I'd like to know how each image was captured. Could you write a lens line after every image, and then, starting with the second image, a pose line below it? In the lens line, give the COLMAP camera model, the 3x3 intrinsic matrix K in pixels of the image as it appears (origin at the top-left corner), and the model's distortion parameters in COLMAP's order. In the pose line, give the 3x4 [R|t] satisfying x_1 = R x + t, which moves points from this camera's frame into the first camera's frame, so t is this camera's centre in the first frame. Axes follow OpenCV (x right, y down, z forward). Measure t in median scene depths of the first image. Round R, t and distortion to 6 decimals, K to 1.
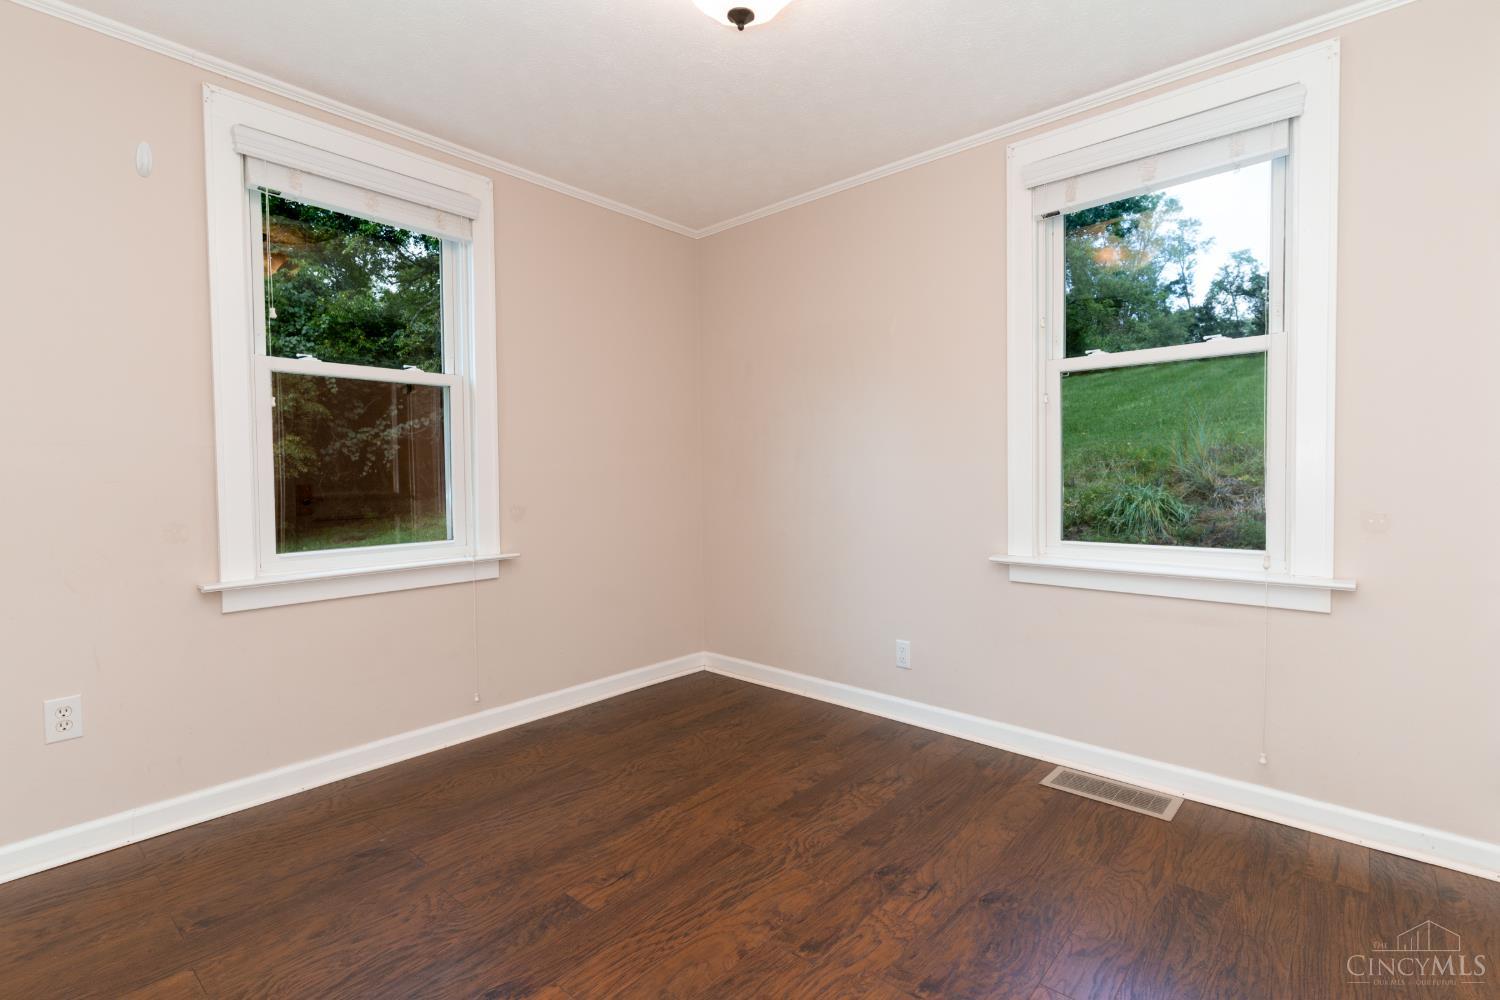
lens RADIAL K [[725.4, 0, 756.1], [0, 725.4, 488.5], [0, 0, 1]] dist [0.003951, 0.000654]
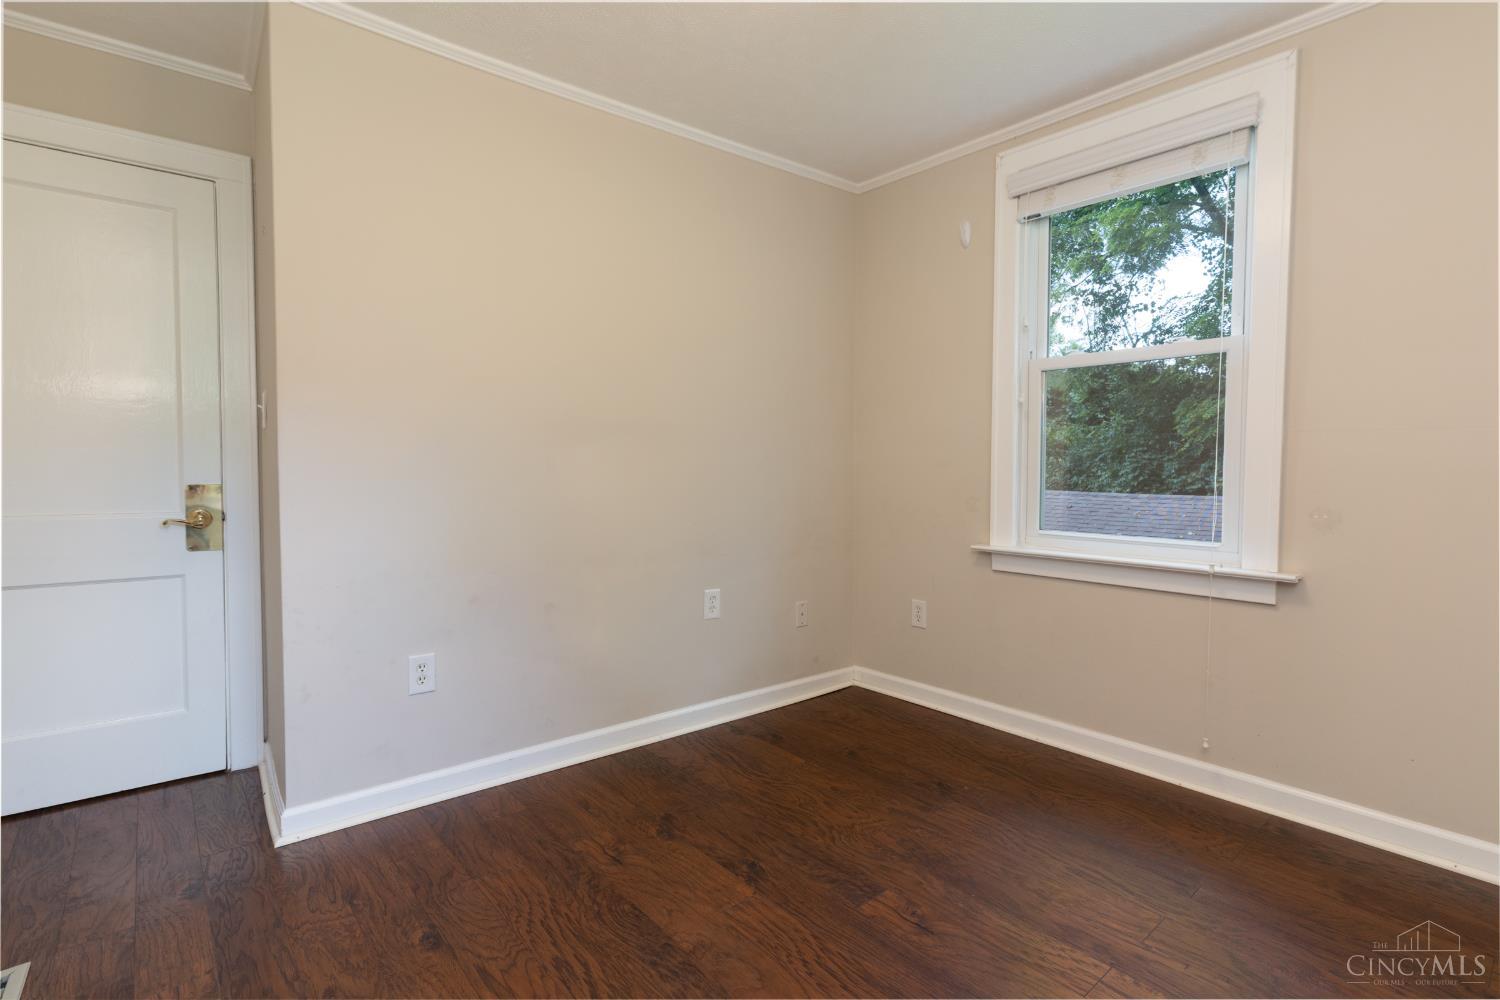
lens RADIAL K [[725.4, 0, 756.1], [0, 725.4, 488.5], [0, 0, 1]] dist [0.003951, 0.000654]
pose [[-0.166445, 0.043211, -0.985104, 0.666314], [-0.019958, 0.998687, 0.047179, -0.025776], [0.985849, 0.027513, -0.165364, 0.911354]]
